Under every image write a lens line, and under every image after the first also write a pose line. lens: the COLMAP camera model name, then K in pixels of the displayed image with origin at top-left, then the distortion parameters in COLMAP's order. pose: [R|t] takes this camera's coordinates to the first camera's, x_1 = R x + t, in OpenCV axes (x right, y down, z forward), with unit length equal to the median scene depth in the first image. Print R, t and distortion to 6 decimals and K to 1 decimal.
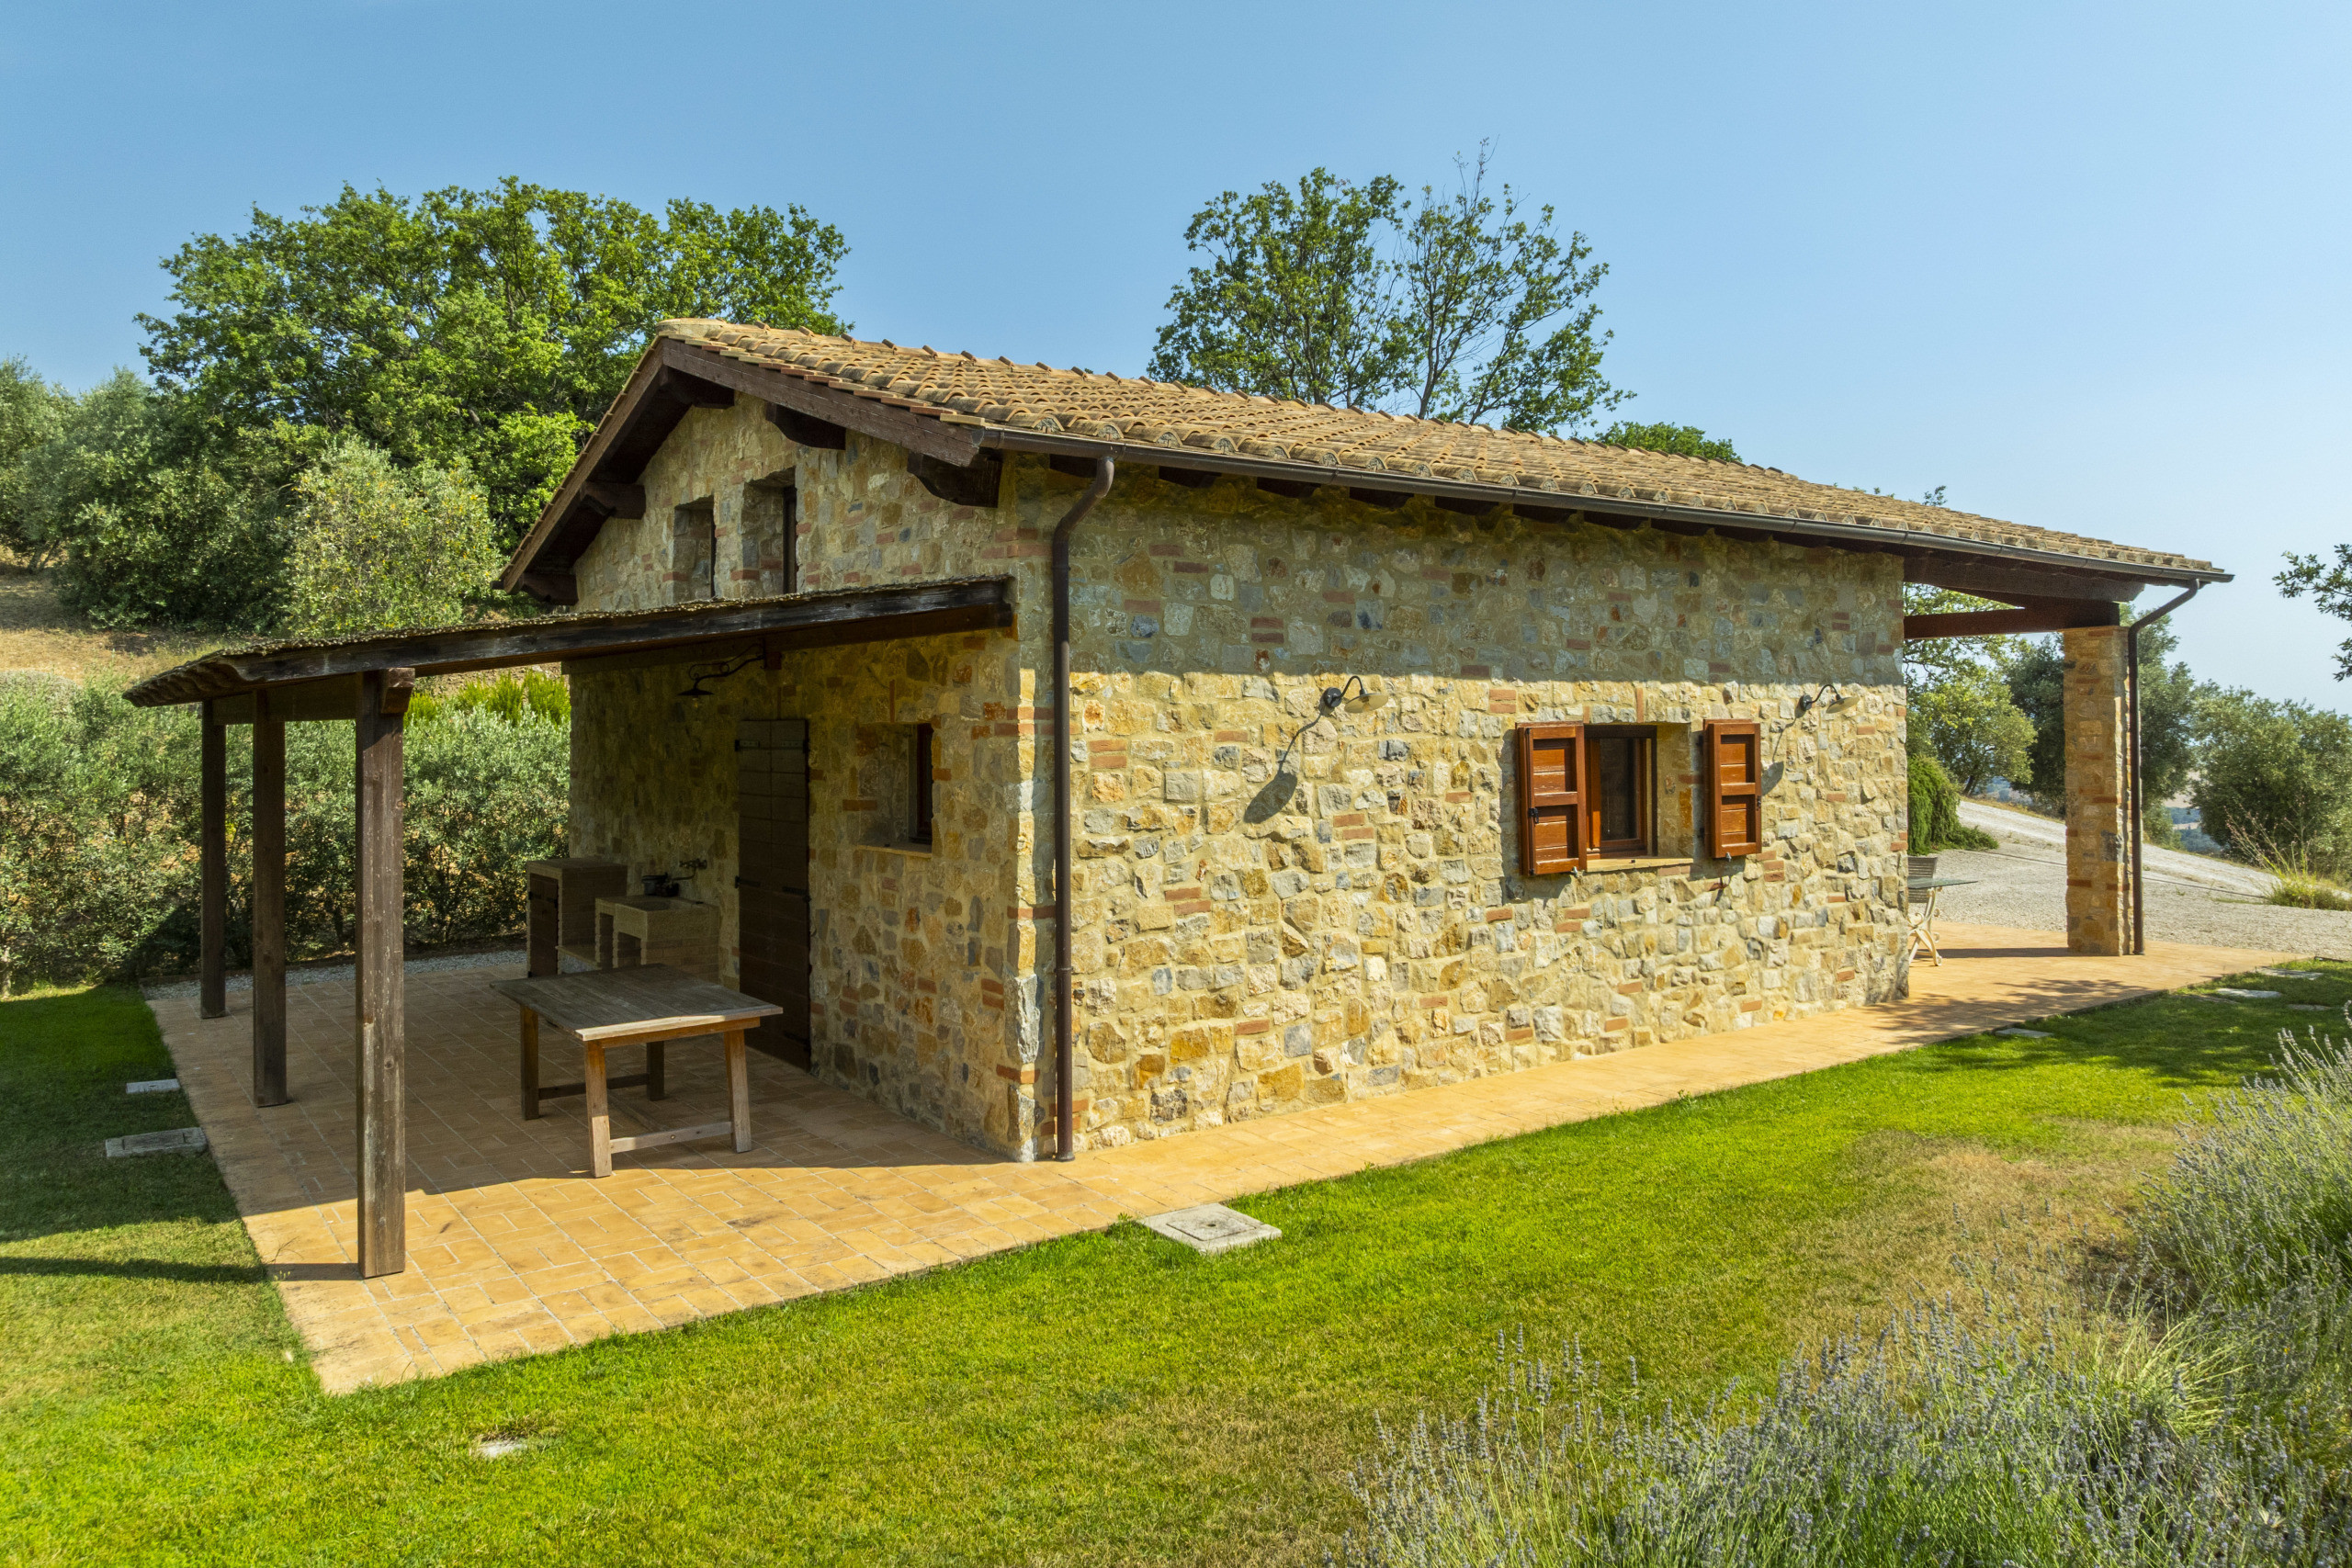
lens RADIAL K [[1655.6, 0, 1175.0], [0, 1655.6, 704.2], [0, 0, 1]] dist [-0.003683, -0.070724]
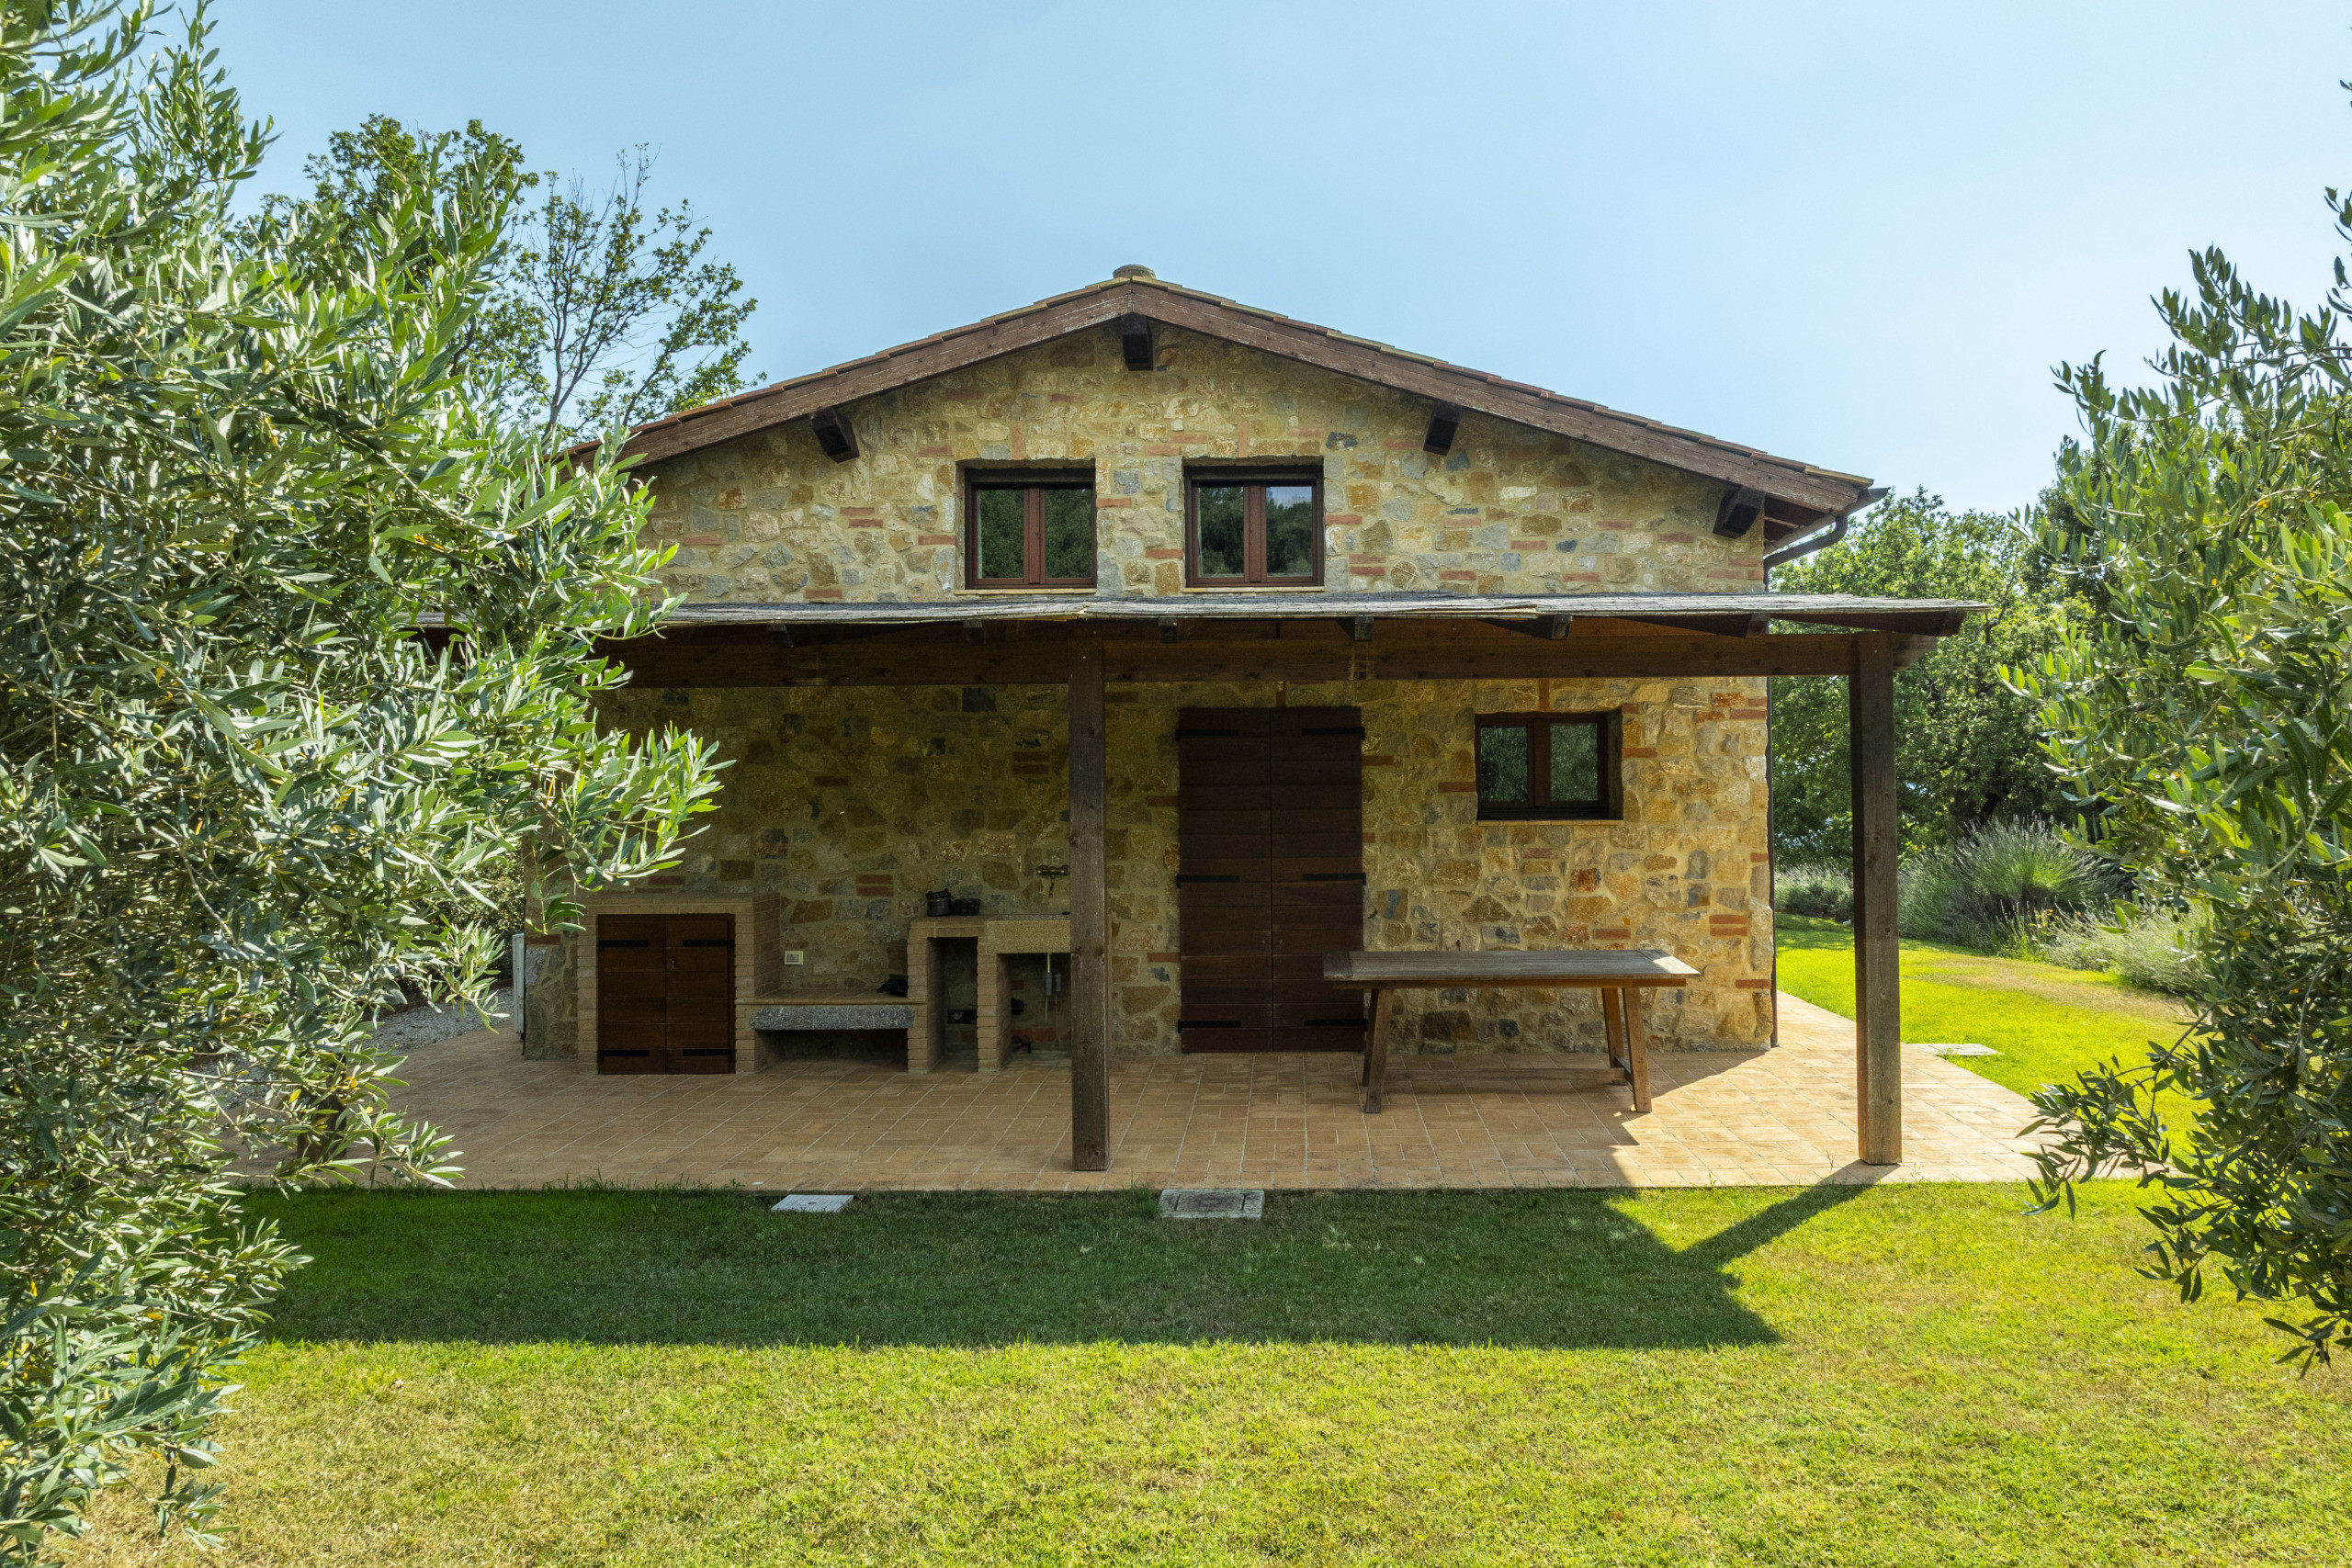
lens RADIAL K [[1655.6, 0, 1175.0], [0, 1655.6, 704.2], [0, 0, 1]] dist [-0.003683, -0.070724]
pose [[0.565364, 0.030732, 0.824269, -1.145699], [-0.008081, 0.999464, -0.031721, 0.041900], [-0.824802, 0.011273, 0.565310, 0.525035]]
